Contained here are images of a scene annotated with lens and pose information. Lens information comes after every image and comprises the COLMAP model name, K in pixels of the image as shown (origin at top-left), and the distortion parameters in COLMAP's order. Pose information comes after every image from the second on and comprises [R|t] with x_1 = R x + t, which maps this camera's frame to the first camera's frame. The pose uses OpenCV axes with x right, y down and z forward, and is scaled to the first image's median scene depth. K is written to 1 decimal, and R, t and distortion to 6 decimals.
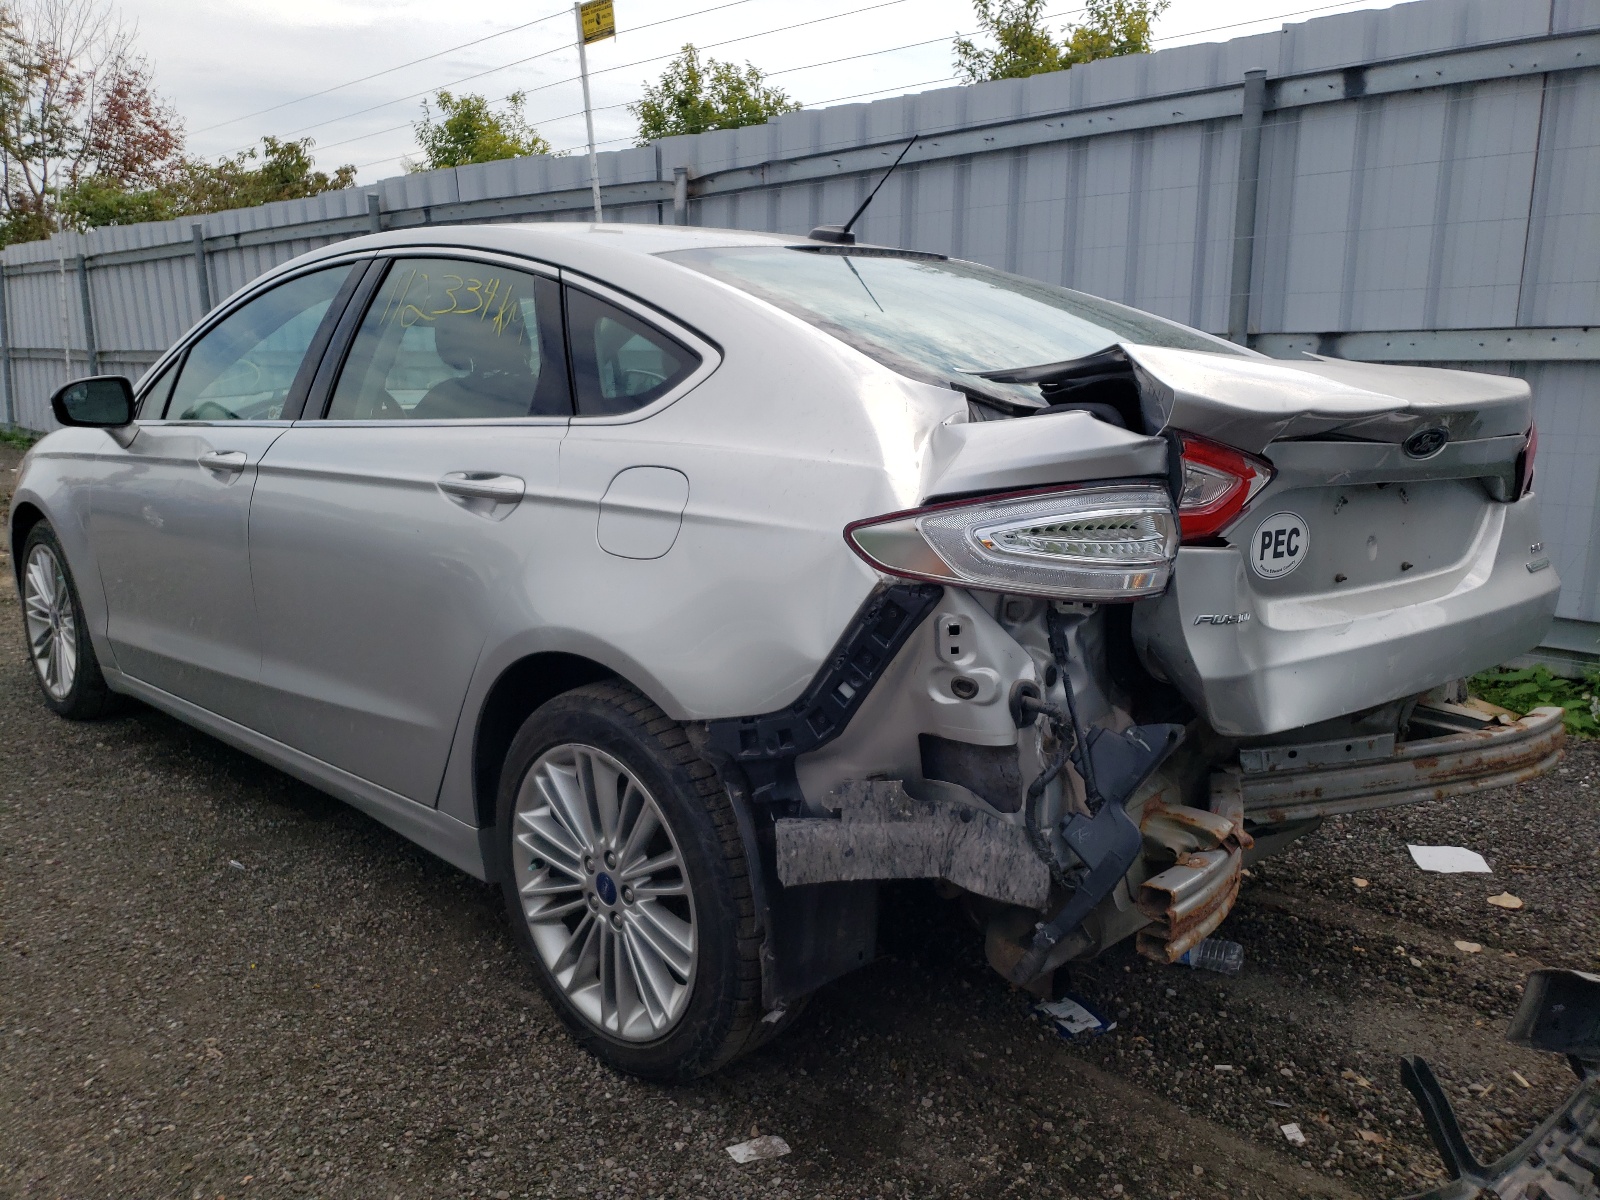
lens RADIAL K [[1212.5, 0, 800.0], [0, 1212.5, 600.0], [0, 0, 1]] dist [-0.020839, 0.030118]
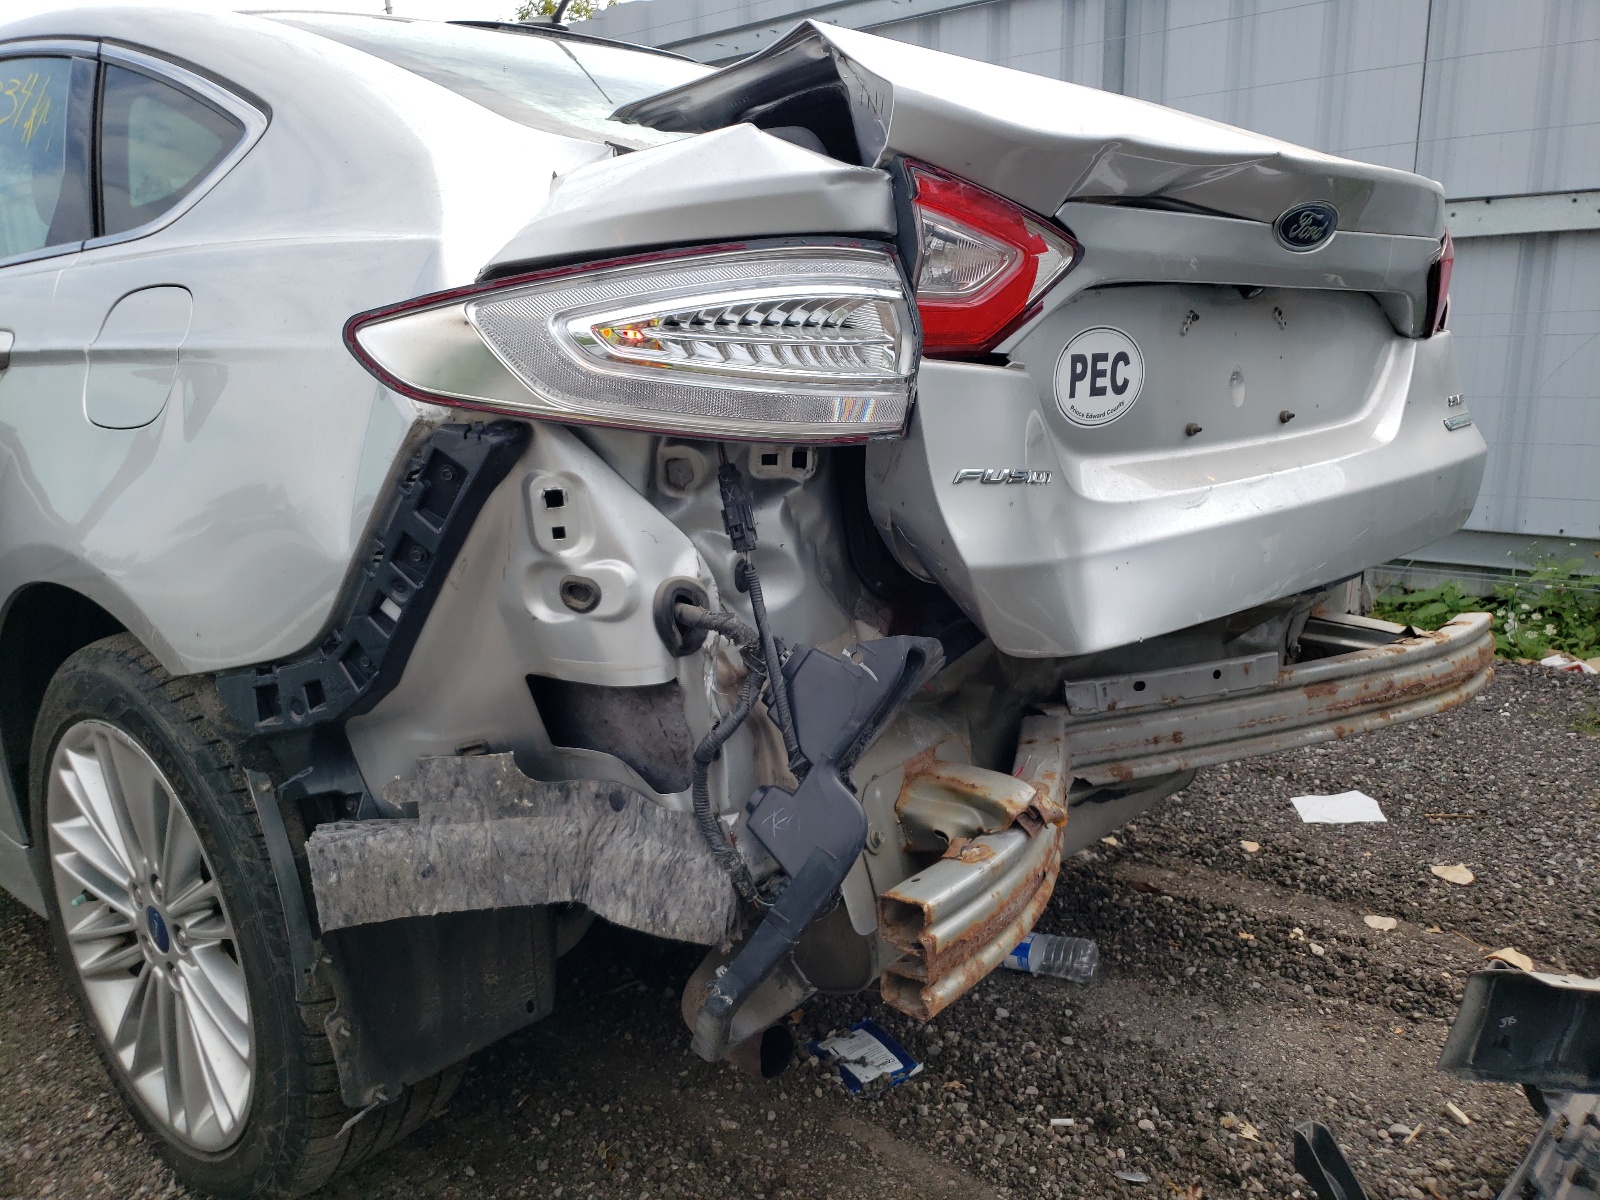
lens RADIAL K [[1212.5, 0, 800.0], [0, 1212.5, 600.0], [0, 0, 1]] dist [-0.020839, 0.030118]
pose [[0.996932, -0.042039, 0.066019, 0.163003], [0.040479, 0.998873, 0.024796, 0.051298], [-0.066987, -0.022048, 0.997510, 0.301938]]
